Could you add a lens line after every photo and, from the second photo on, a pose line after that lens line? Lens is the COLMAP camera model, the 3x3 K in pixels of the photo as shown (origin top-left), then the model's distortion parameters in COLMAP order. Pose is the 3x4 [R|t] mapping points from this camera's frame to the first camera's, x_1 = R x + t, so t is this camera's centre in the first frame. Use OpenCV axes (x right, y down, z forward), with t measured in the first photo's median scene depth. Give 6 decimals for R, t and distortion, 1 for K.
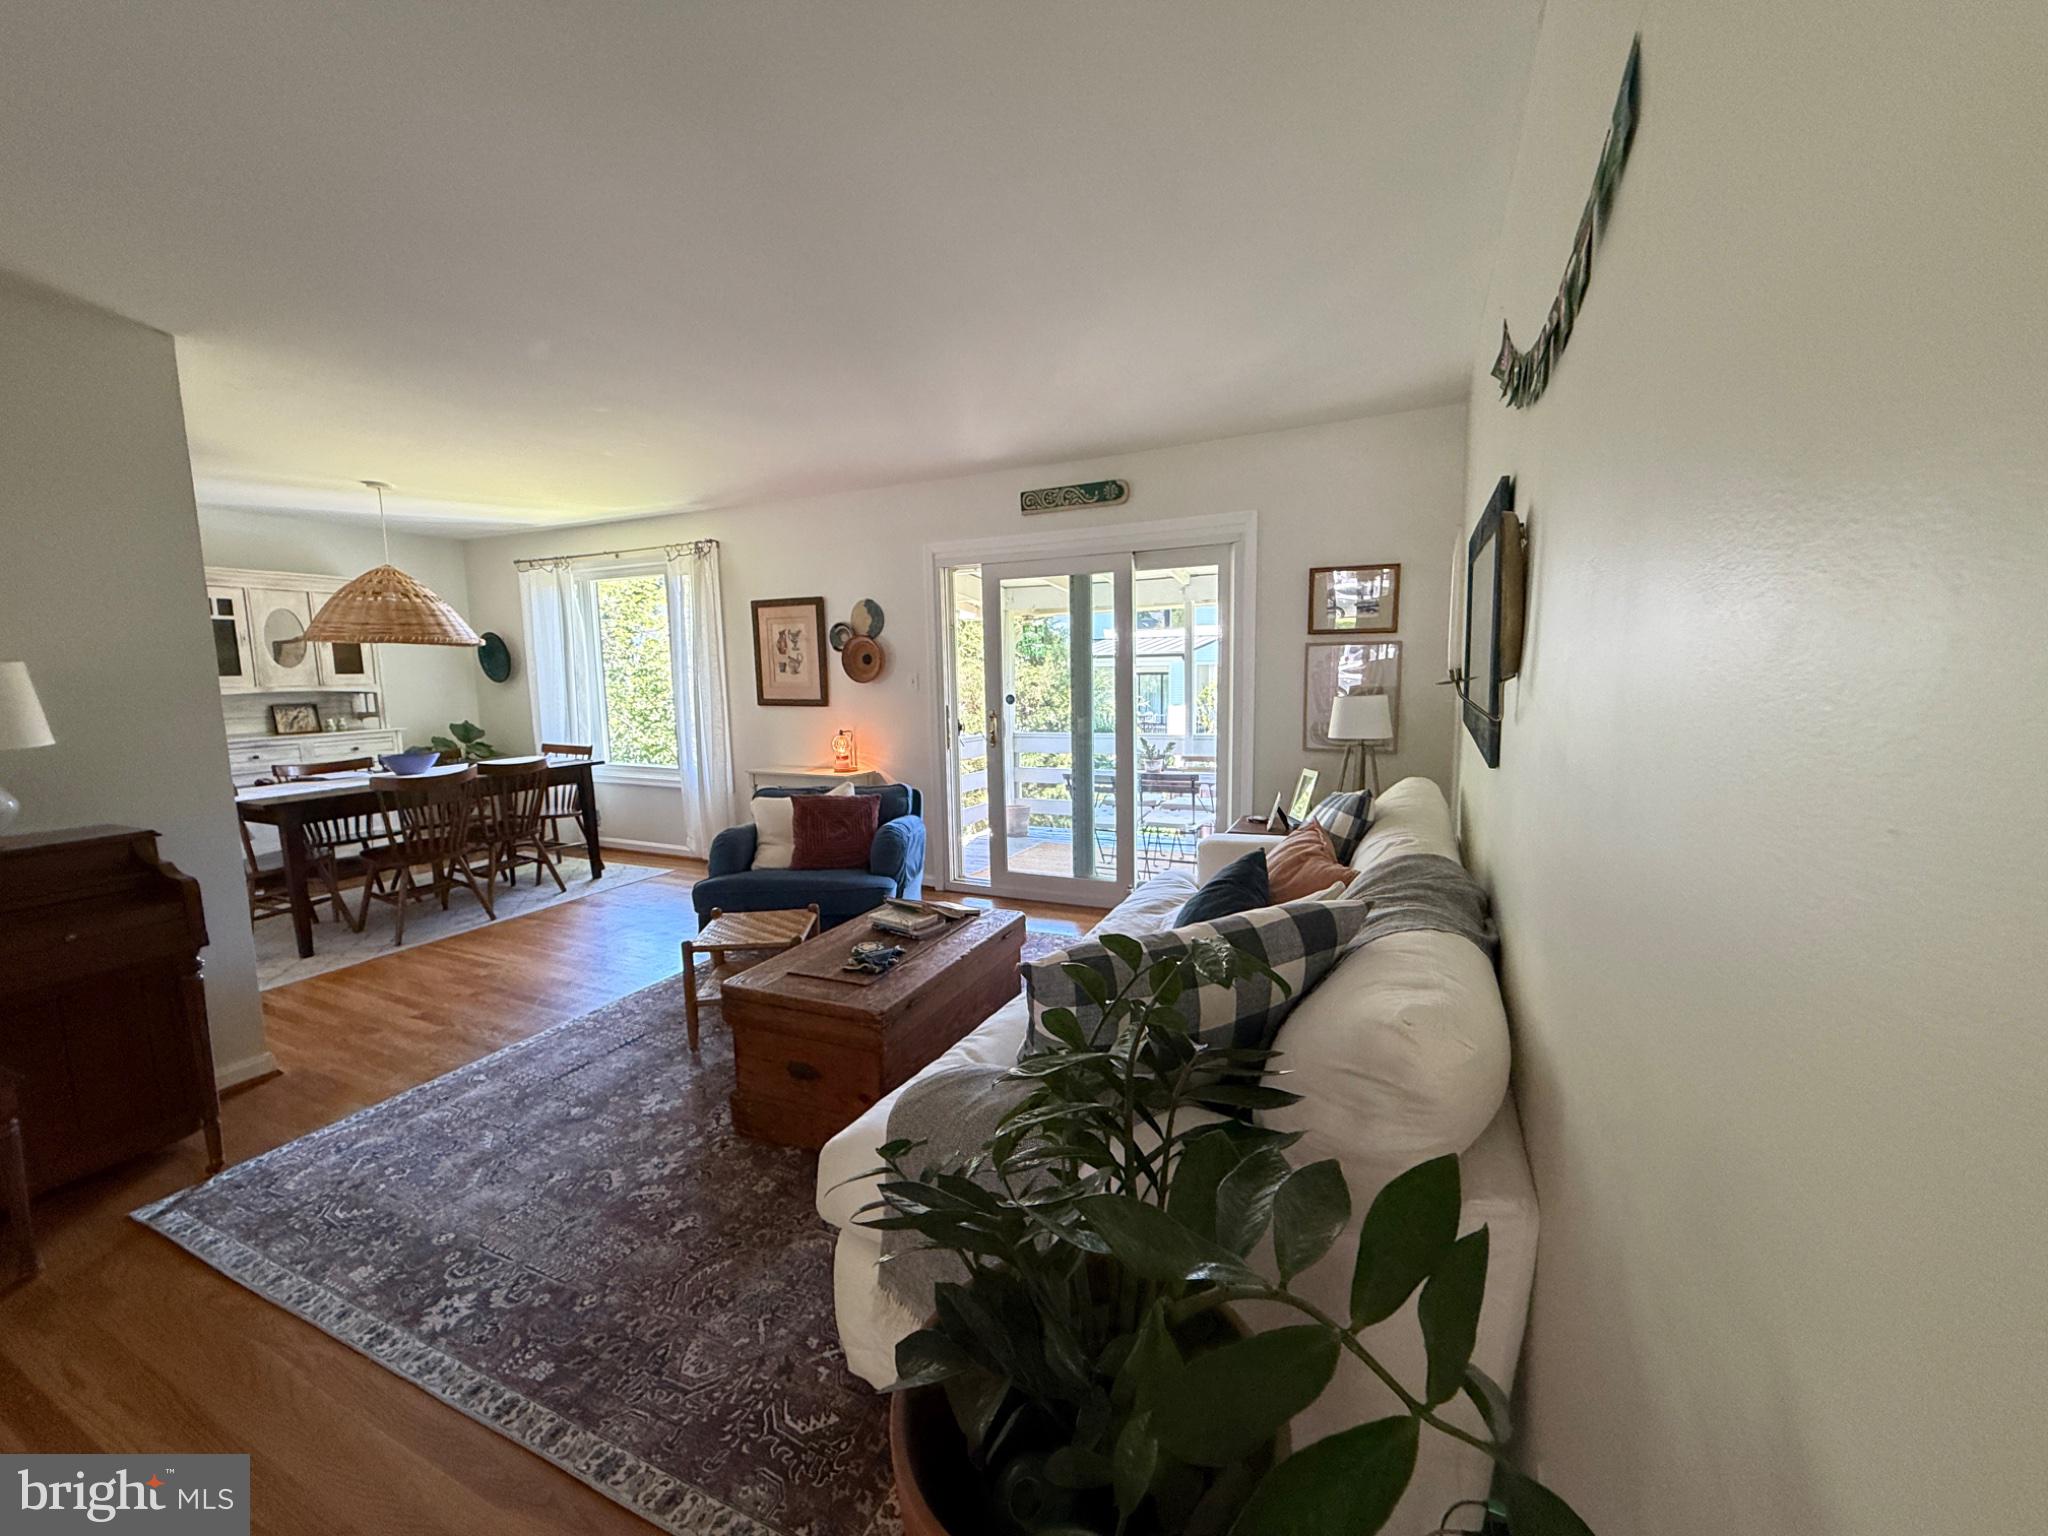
lens RADIAL K [[821.4, 0, 1024.0], [0, 821.4, 768.0], [0, 0, 1]] dist [-0.001580, 0.000017]
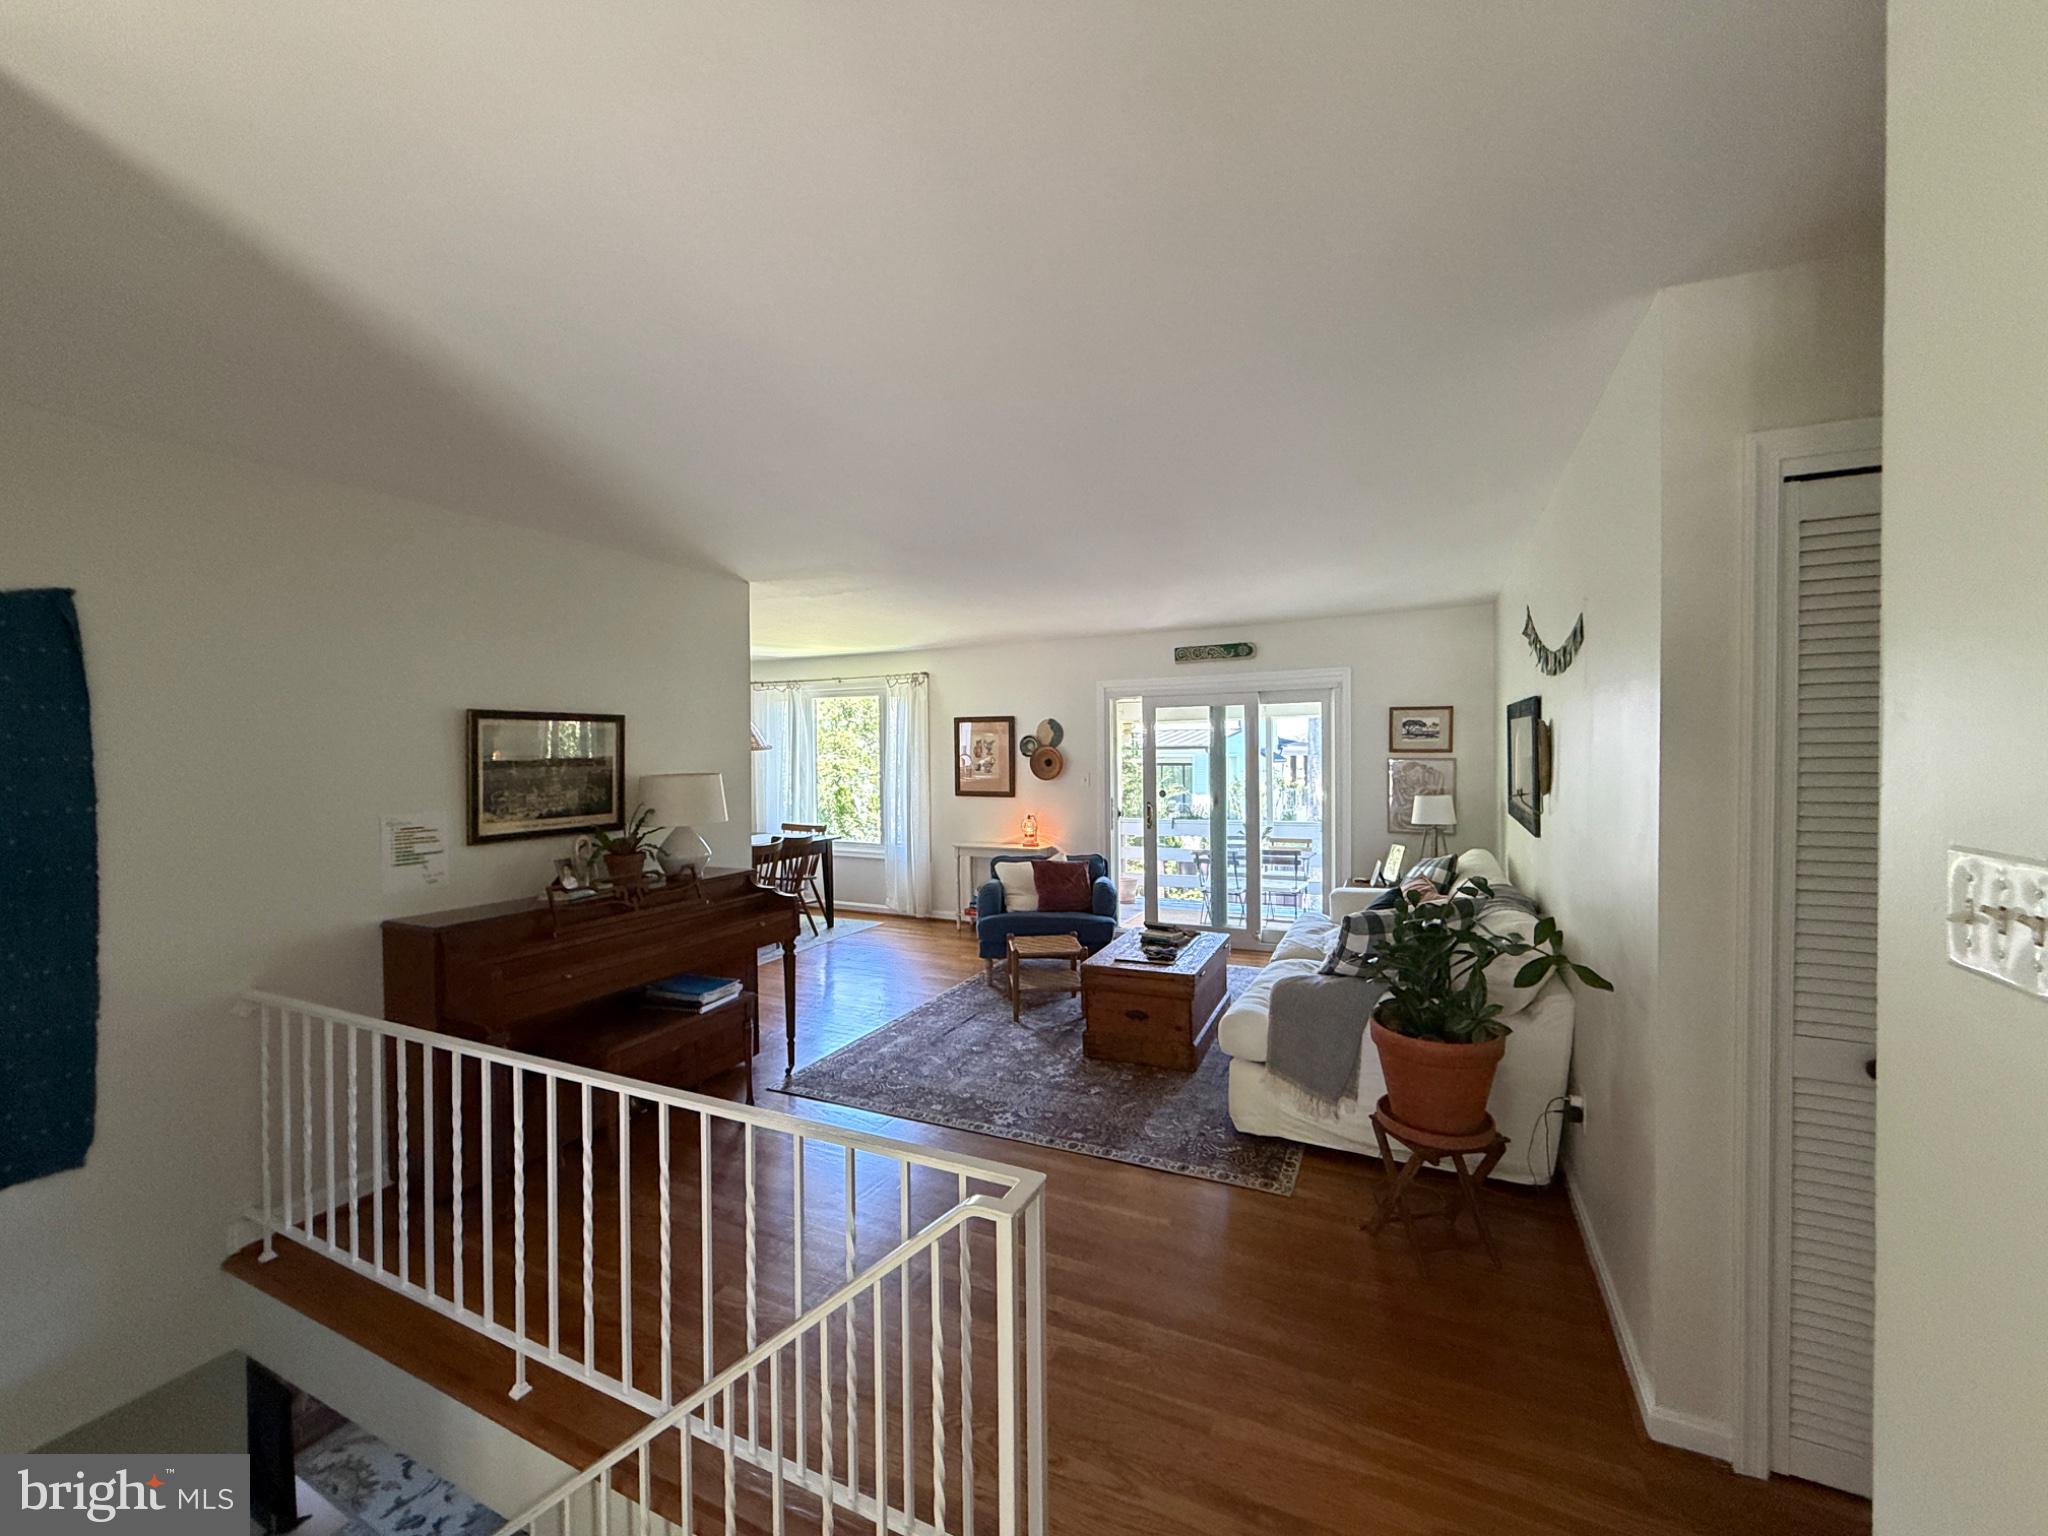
lens RADIAL K [[821.4, 0, 1024.0], [0, 821.4, 768.0], [0, 0, 1]] dist [-0.001580, 0.000017]
pose [[0.999950, 0.009733, -0.002267, -0.268573], [-0.009917, 0.994390, -0.105307, 0.021966], [0.001230, 0.105324, 0.994437, -0.400160]]
